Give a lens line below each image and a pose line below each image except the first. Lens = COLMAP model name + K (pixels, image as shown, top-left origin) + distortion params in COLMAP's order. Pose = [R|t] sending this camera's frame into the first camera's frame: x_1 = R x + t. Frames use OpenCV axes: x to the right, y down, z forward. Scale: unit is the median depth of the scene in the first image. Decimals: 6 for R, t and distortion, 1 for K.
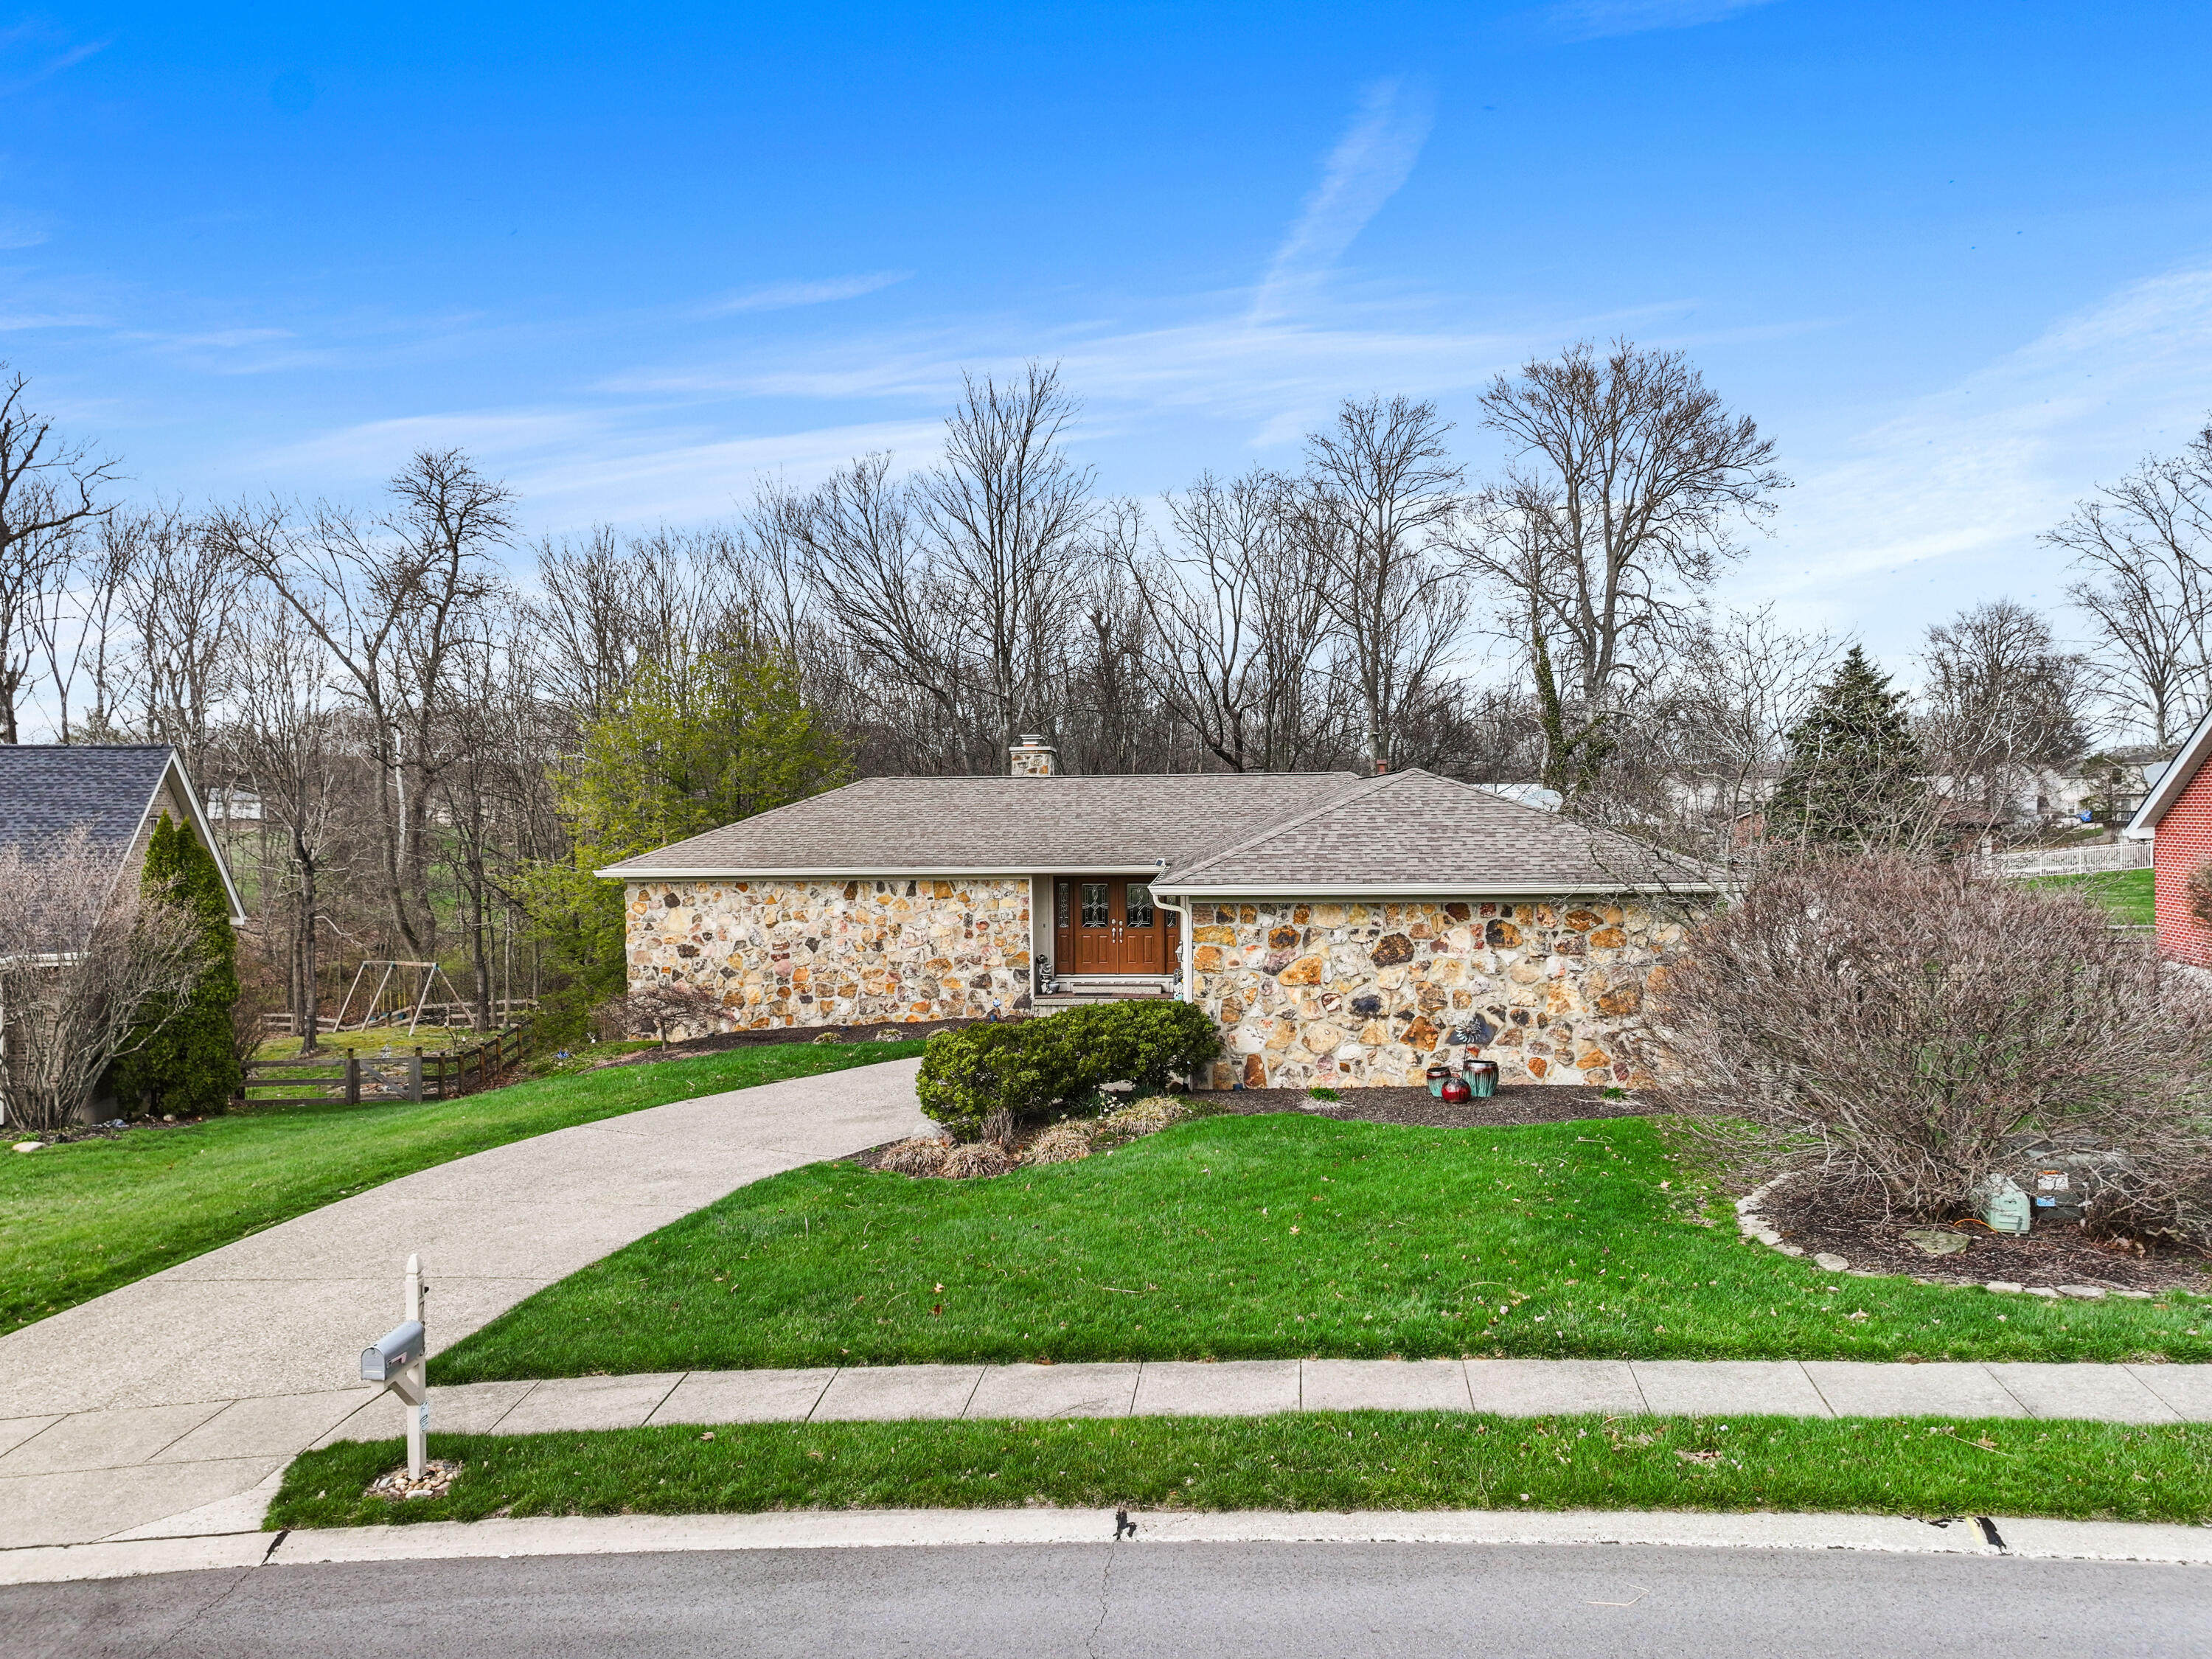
lens RADIAL K [[1566.0, 0, 1106.0], [0, 1566.0, 829.5], [0, 0, 1]] dist [0.005830, 0.000324]
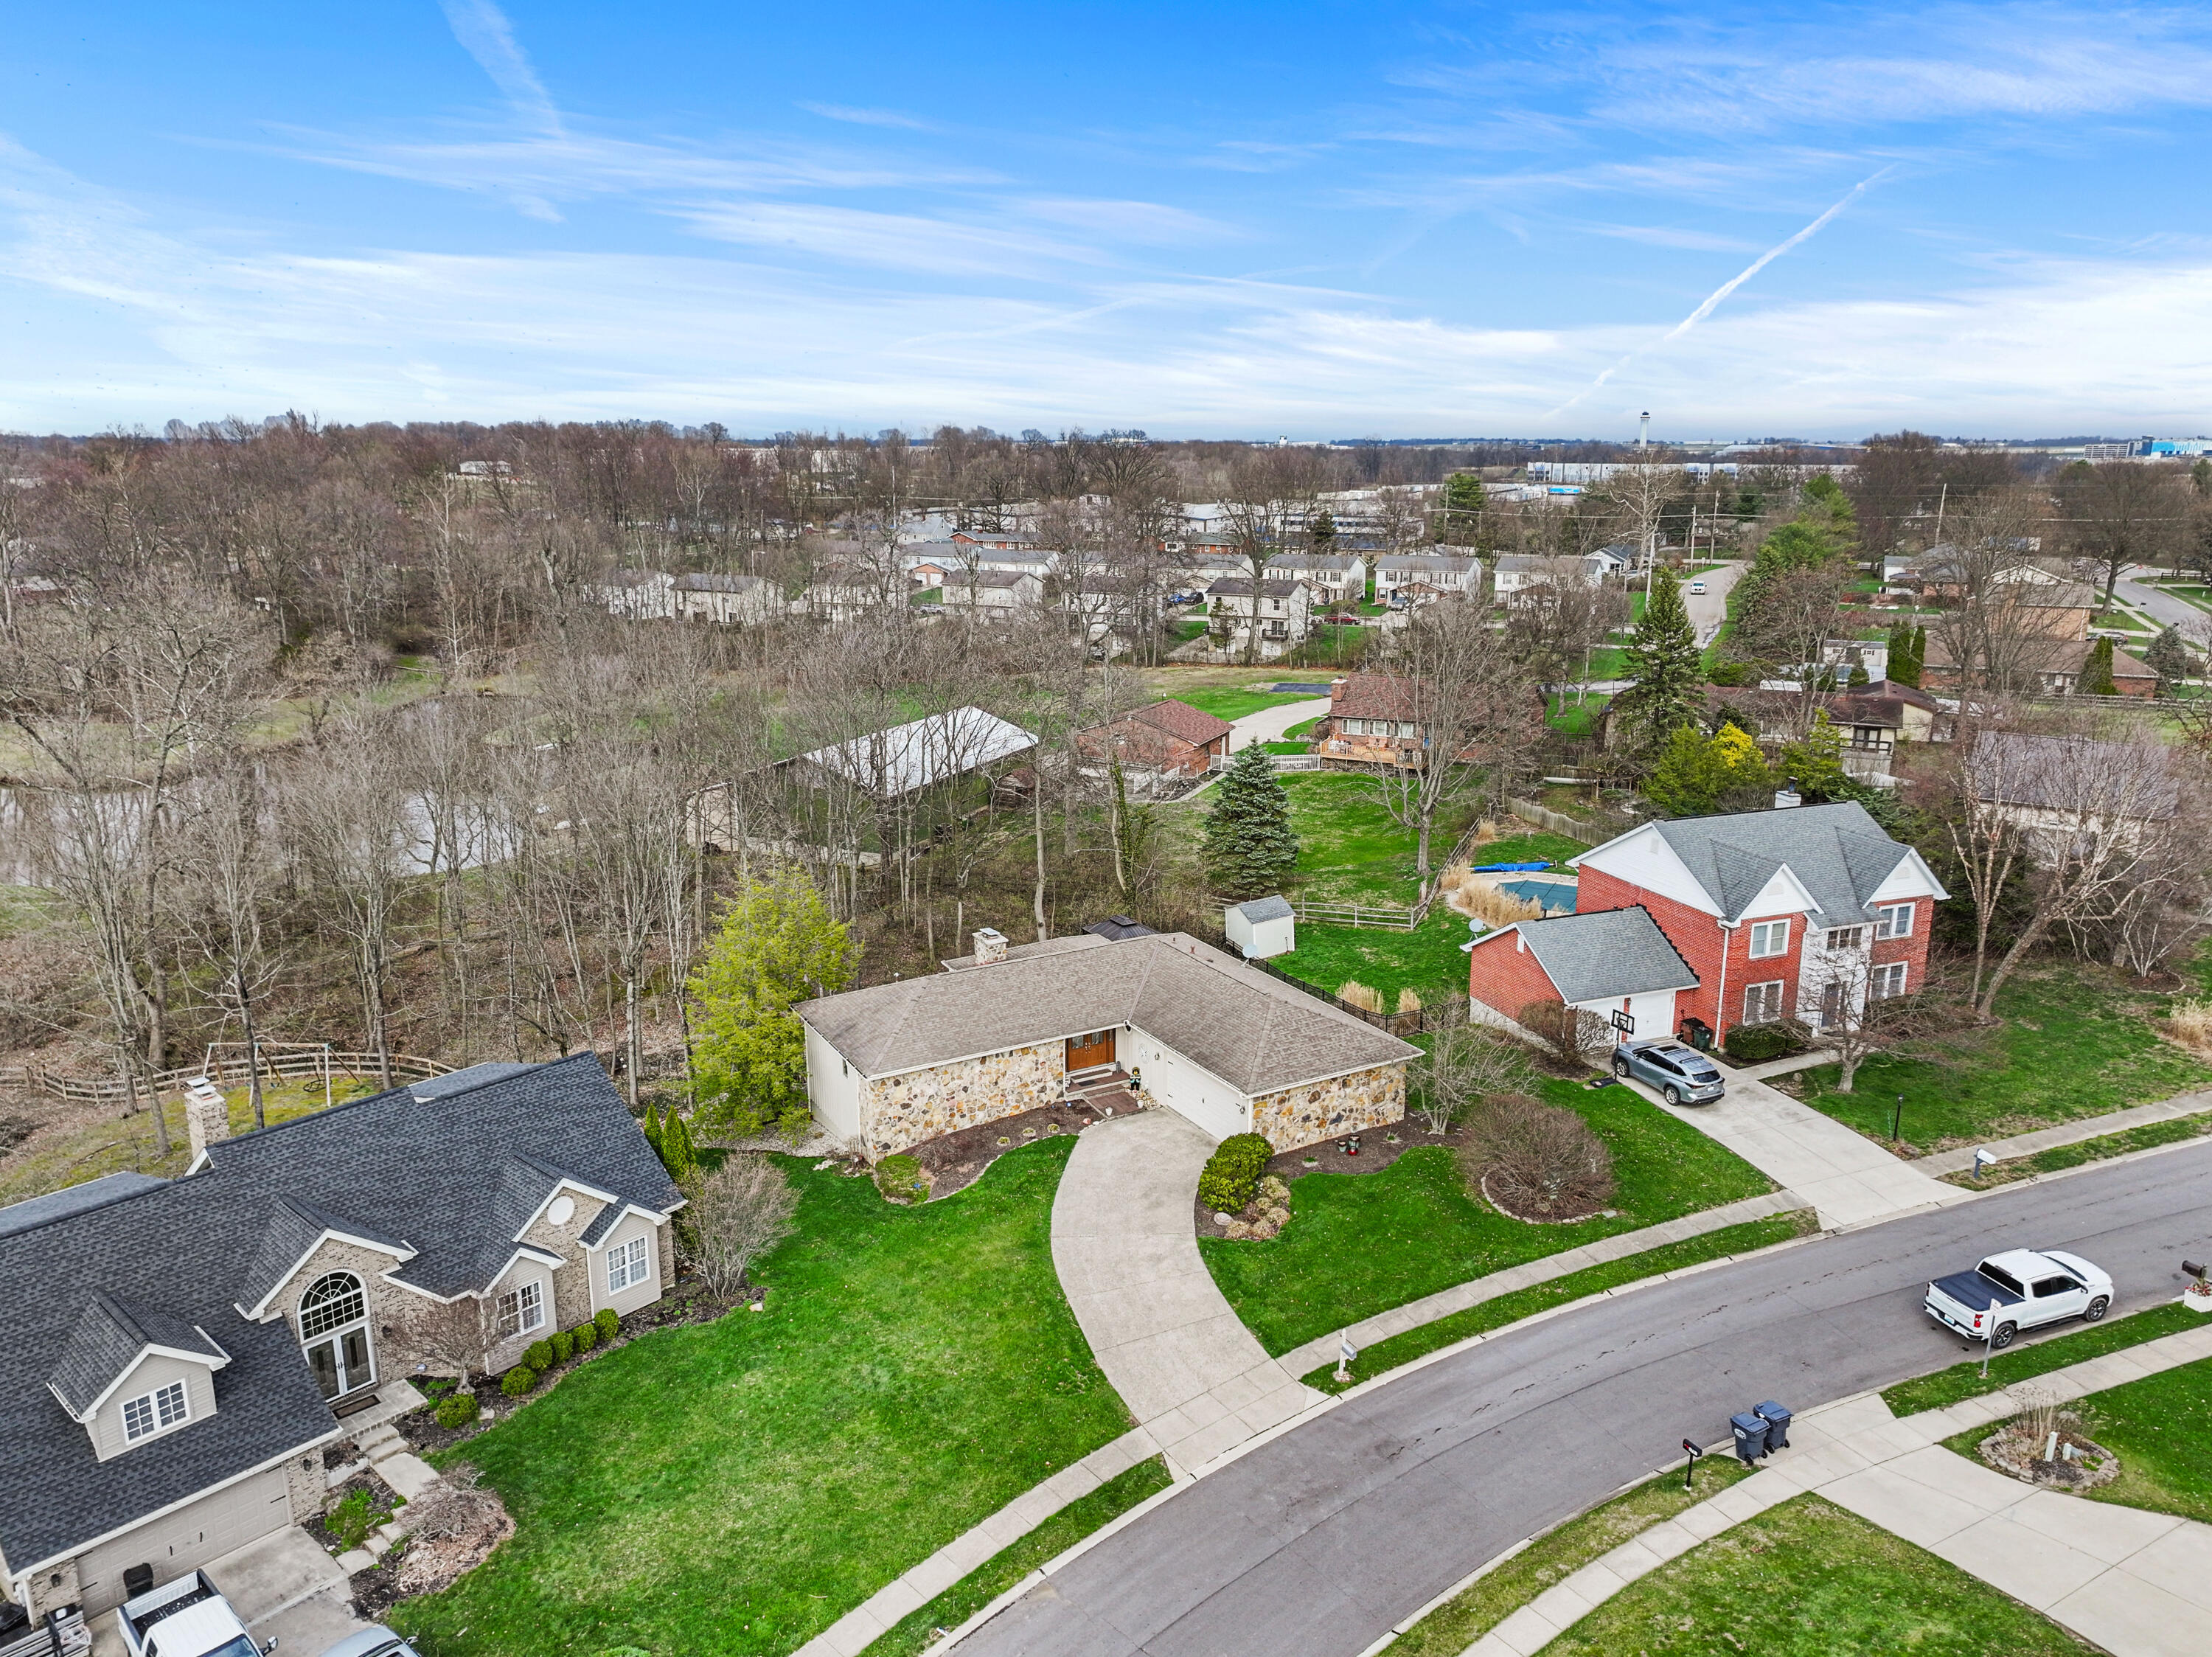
lens RADIAL K [[1566.1, 0, 1106.0], [0, 1566.1, 828.5], [0, 0, 1]] dist [0.005830, 0.000324]
pose [[0.830801, -0.126886, 0.541913, -1.071656], [0.001164, 0.974060, 0.226287, -0.694438], [-0.556569, -0.187369, 0.809397, -0.630940]]
